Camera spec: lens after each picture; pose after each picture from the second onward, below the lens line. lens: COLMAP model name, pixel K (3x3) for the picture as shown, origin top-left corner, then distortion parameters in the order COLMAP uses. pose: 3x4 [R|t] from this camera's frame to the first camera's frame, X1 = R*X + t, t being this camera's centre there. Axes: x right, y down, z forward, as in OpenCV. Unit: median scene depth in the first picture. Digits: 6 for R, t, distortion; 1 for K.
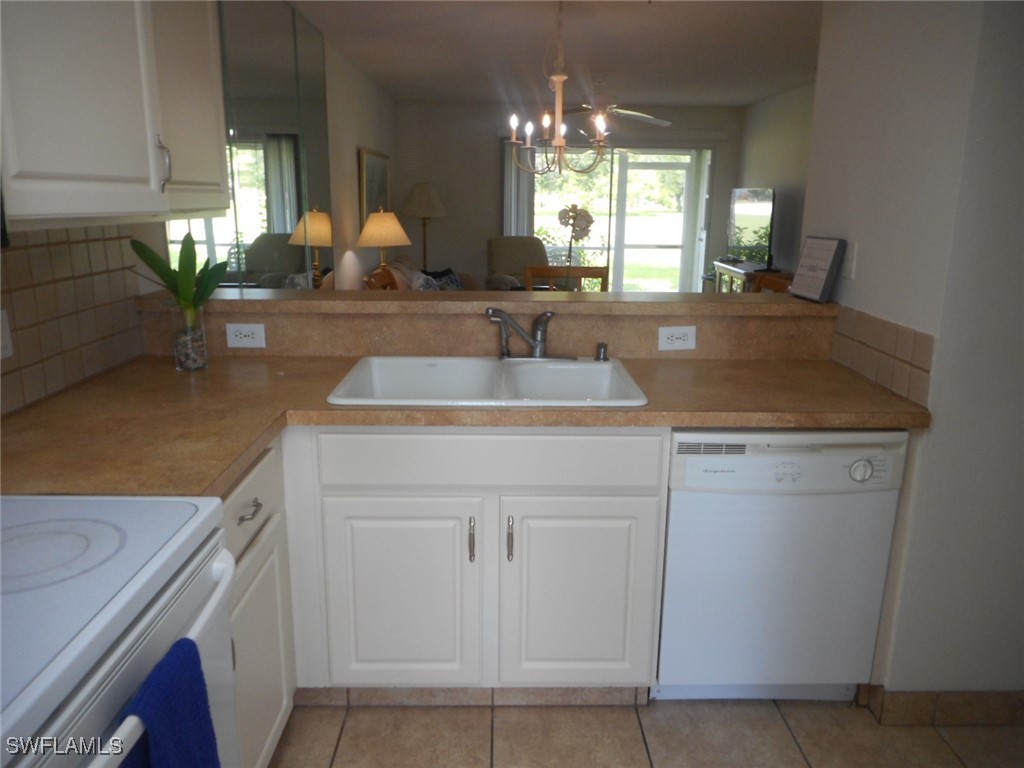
lens RADIAL K [[752.7, 0, 513.0], [0, 752.7, 380.1], [0, 0, 1]] dist [-0.000366, 0.007370]
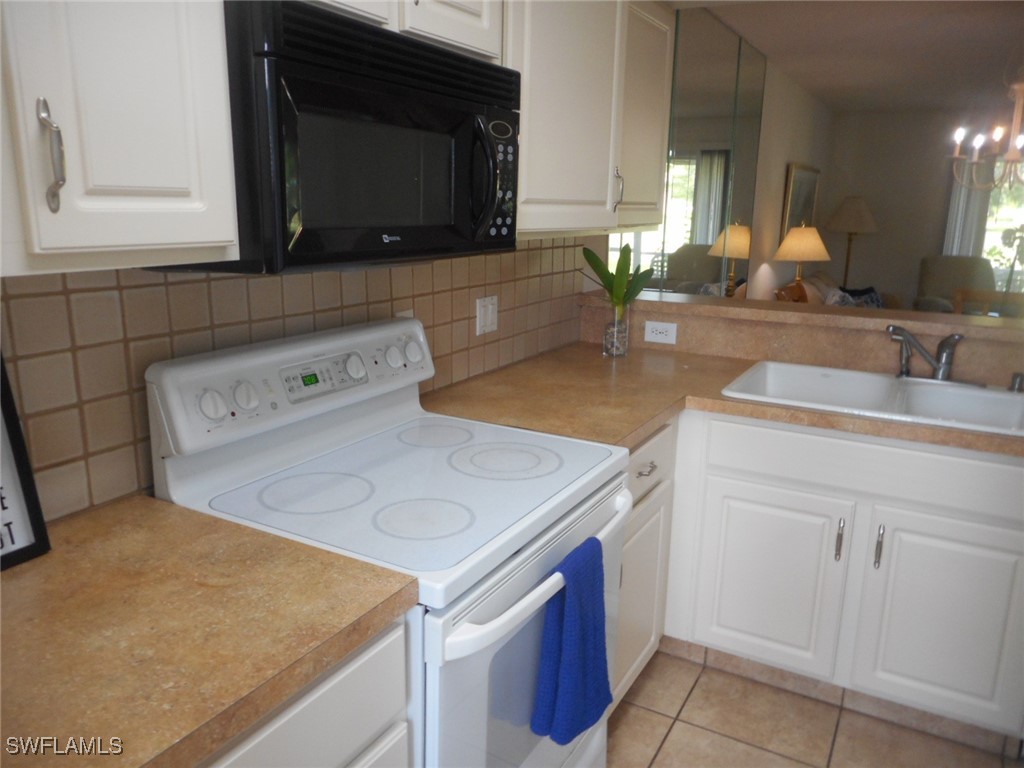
lens RADIAL K [[762.8, 0, 514.3], [0, 762.8, 384.6], [0, 0, 1]] dist [-0.007701, -0.002509]
pose [[0.861485, 0.120954, -0.493166, 0.046622], [-0.125851, 0.991773, 0.023401, 0.024172], [0.491939, 0.041905, 0.869620, -0.148778]]
